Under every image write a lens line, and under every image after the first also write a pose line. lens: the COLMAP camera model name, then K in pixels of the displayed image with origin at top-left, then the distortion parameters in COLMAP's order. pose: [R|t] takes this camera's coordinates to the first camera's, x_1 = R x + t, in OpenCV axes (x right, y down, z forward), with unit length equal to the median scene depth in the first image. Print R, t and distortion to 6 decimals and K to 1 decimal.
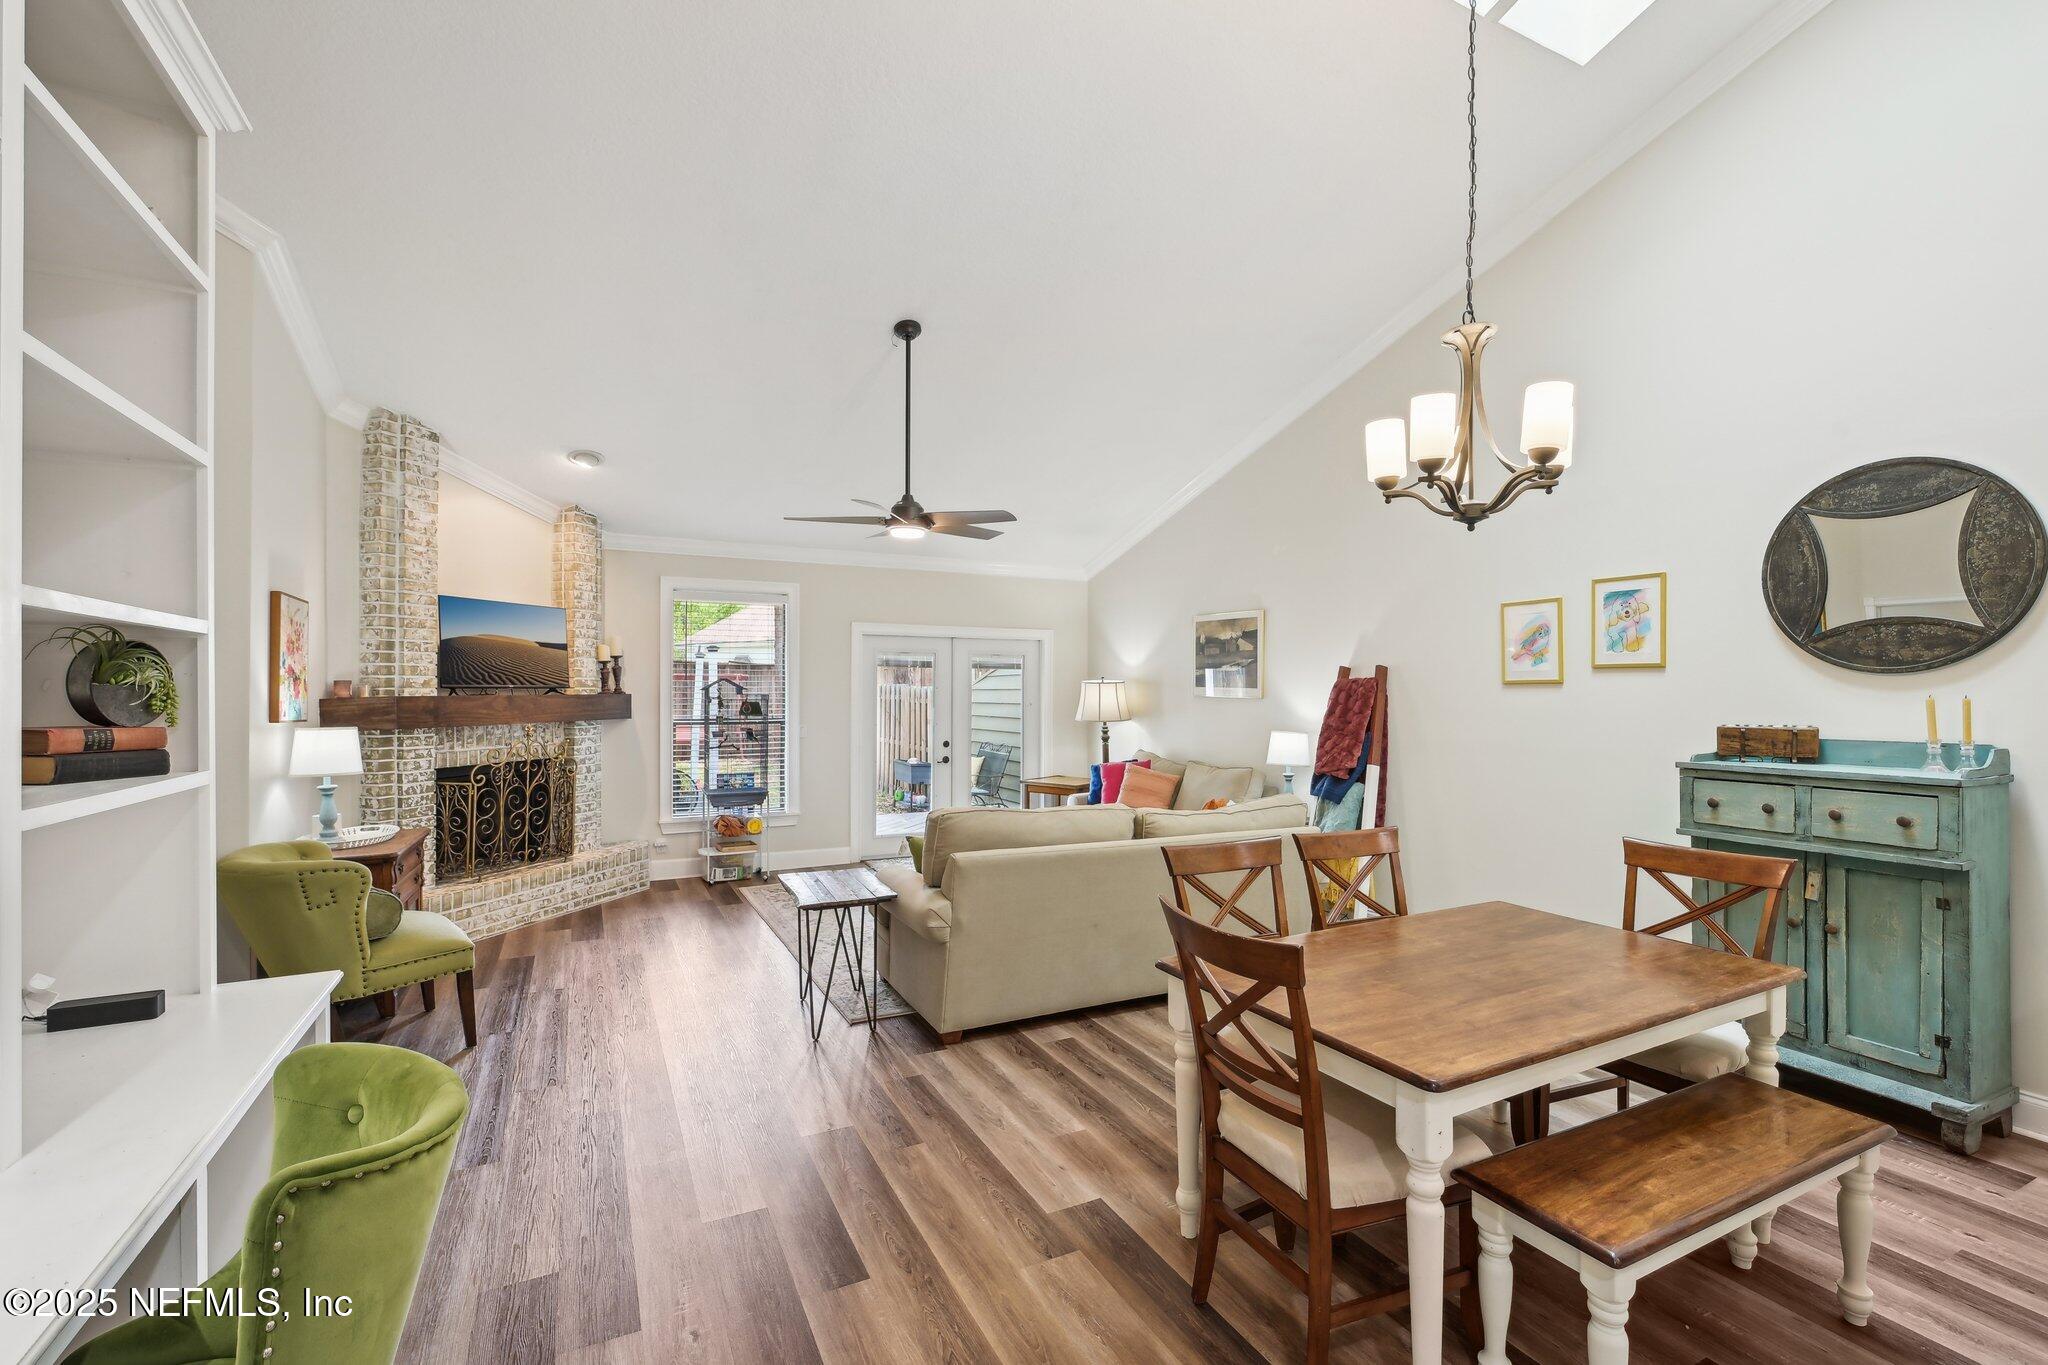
lens RADIAL K [[906.6, 0, 1033.7], [0, 906.6, 688.1], [0, 0, 1]] dist [-0.000134, -0.000061]
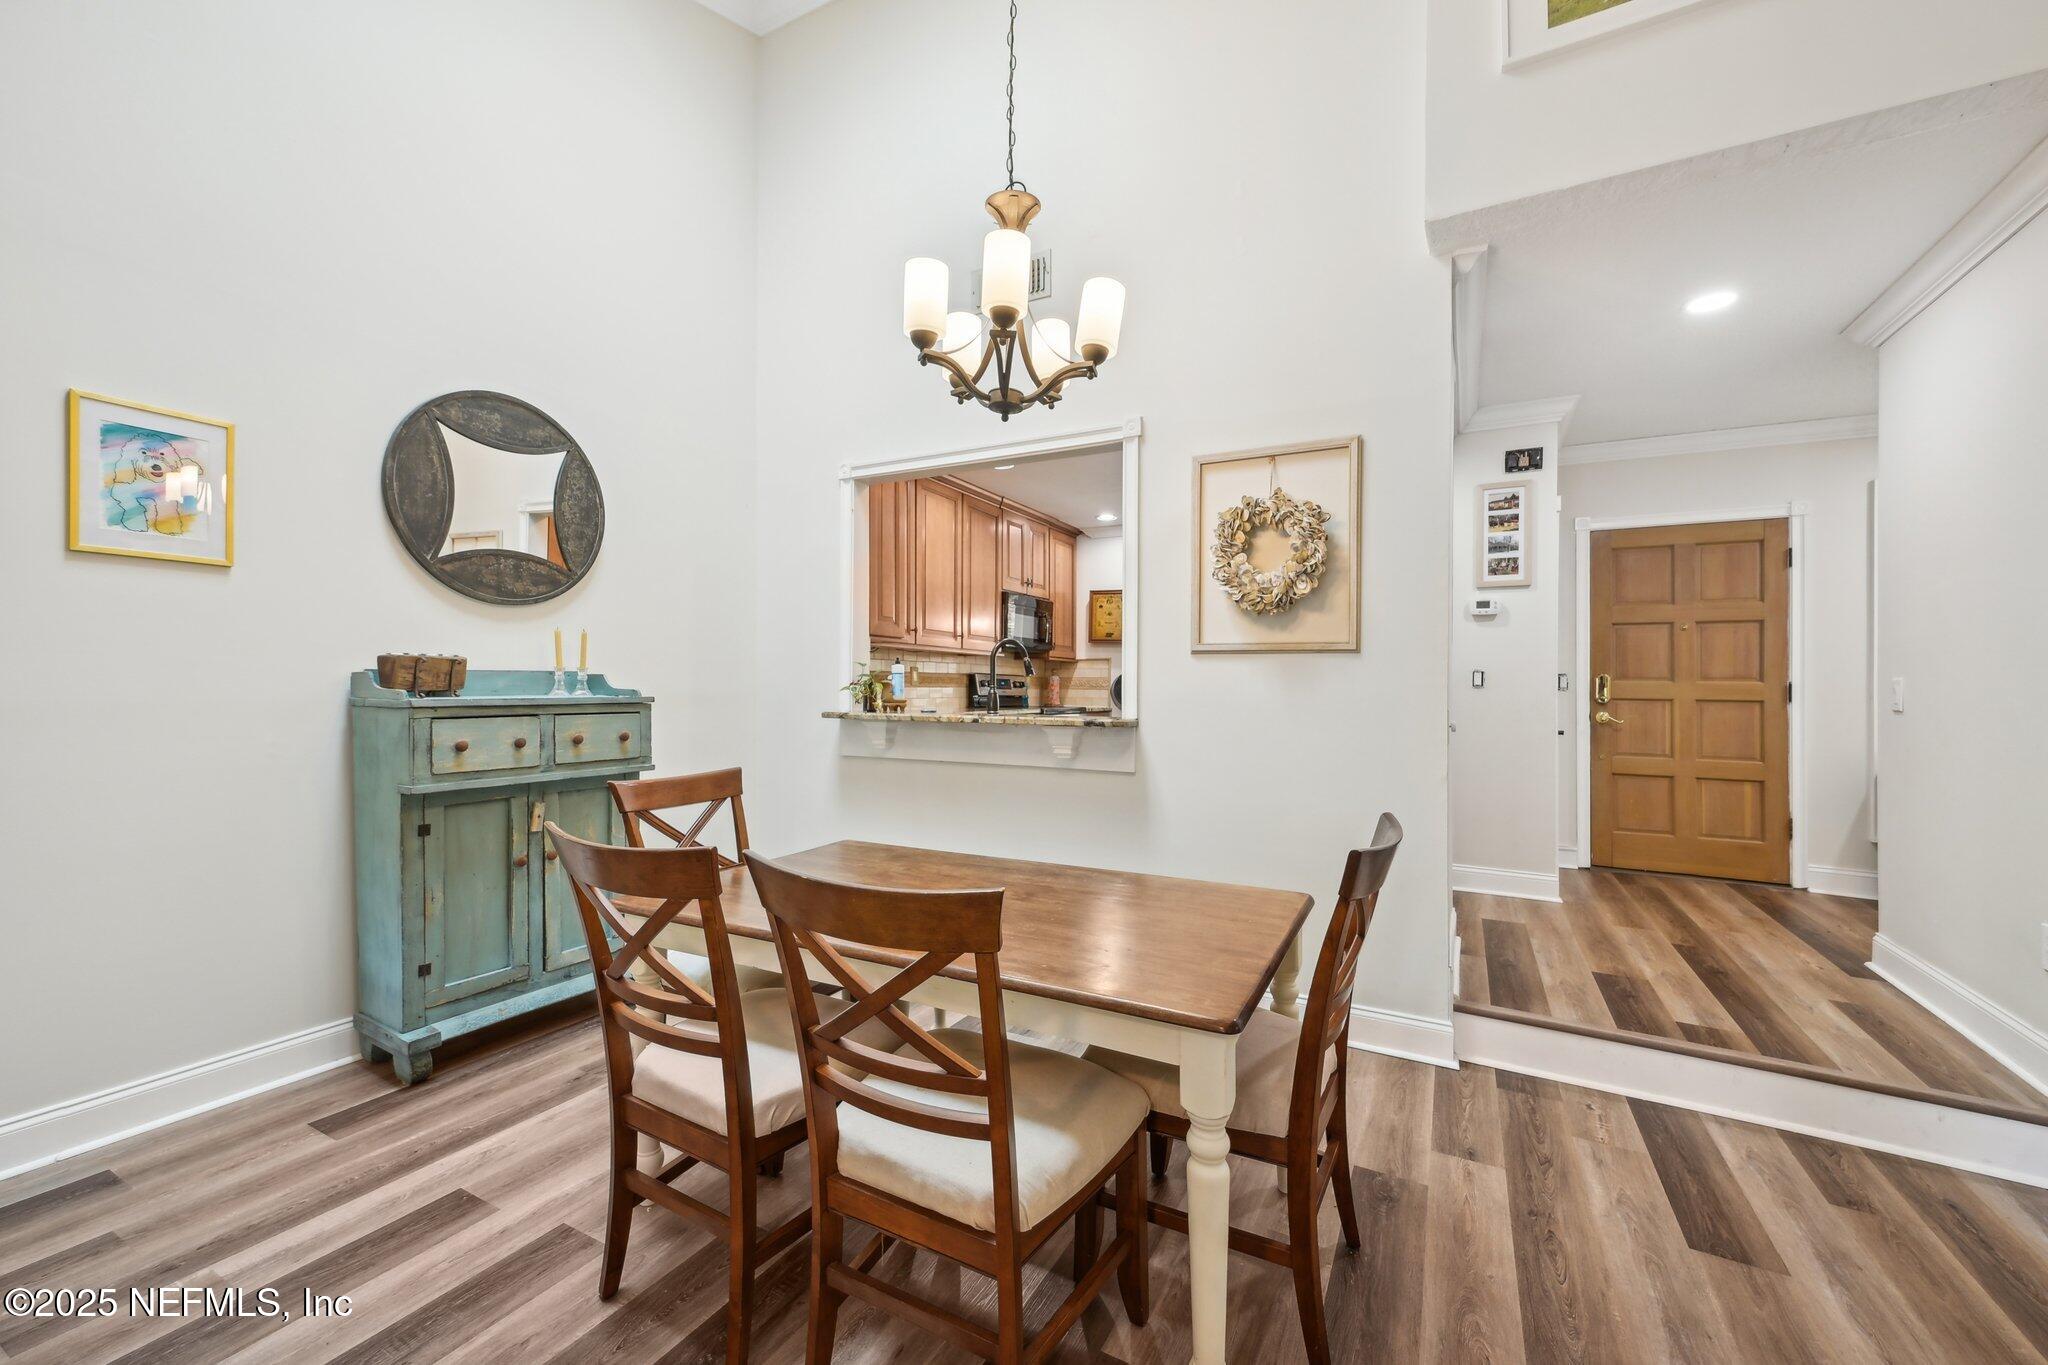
lens RADIAL K [[812.7, 0, 1026.3], [0, 812.7, 694.9], [0, 0, 1]] dist [0.000959, 0.000066]
pose [[-0.571840, -0.017993, 0.820168, -0.152059], [-0.011569, 0.999837, 0.013868, 0.066381], [-0.820284, -0.001559, -0.571955, 1.037633]]
